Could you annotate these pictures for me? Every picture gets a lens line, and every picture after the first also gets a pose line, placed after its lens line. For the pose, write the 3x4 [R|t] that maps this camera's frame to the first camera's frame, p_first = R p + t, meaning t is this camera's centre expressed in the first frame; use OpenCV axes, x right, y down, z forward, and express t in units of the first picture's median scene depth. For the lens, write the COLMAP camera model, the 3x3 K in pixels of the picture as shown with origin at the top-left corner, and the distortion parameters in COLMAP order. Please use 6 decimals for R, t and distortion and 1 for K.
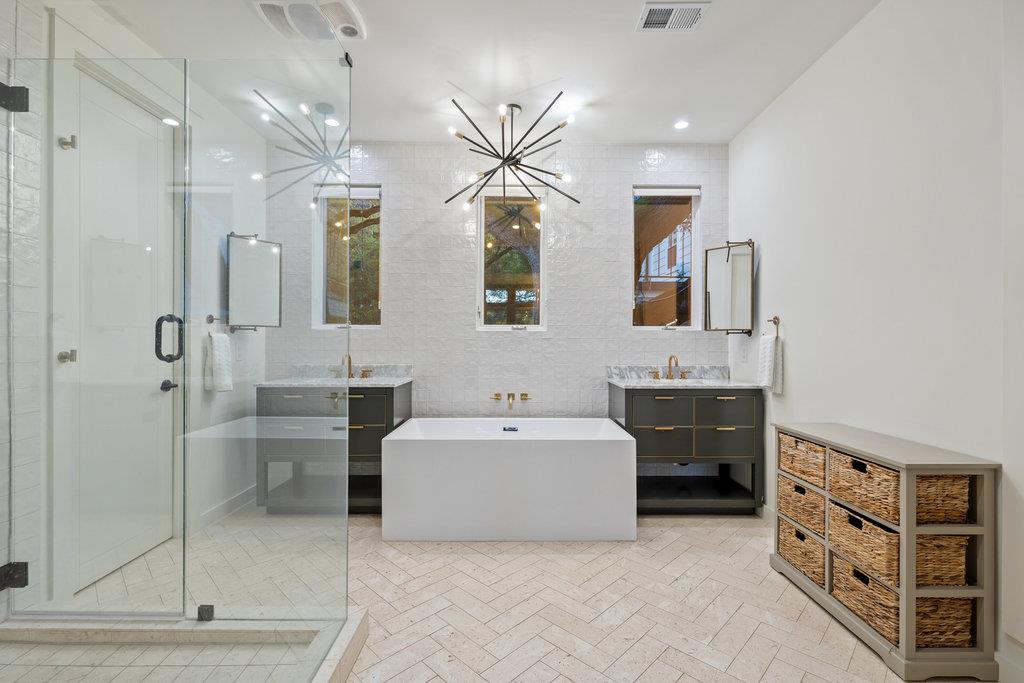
lens RADIAL K [[465.0, 0, 512.0], [0, 465.0, 341.5], [0, 0, 1]] dist [-0.000172, -0.000016]
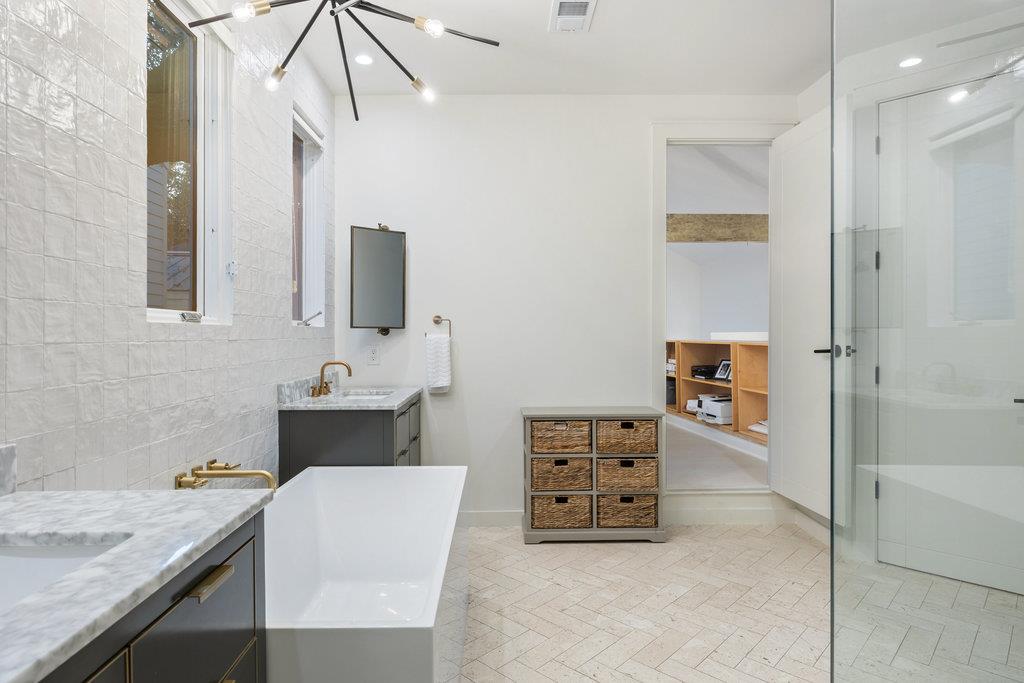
lens RADIAL K [[586.9, 0, 510.9], [0, 586.9, 334.9], [0, 0, 1]] dist [0.000402, 0.000053]
pose [[-0.034529, -0.006790, 0.999381, -0.969361], [-0.001237, 0.999976, 0.006751, -0.028301], [-0.999403, -0.001003, -0.034536, 1.254690]]
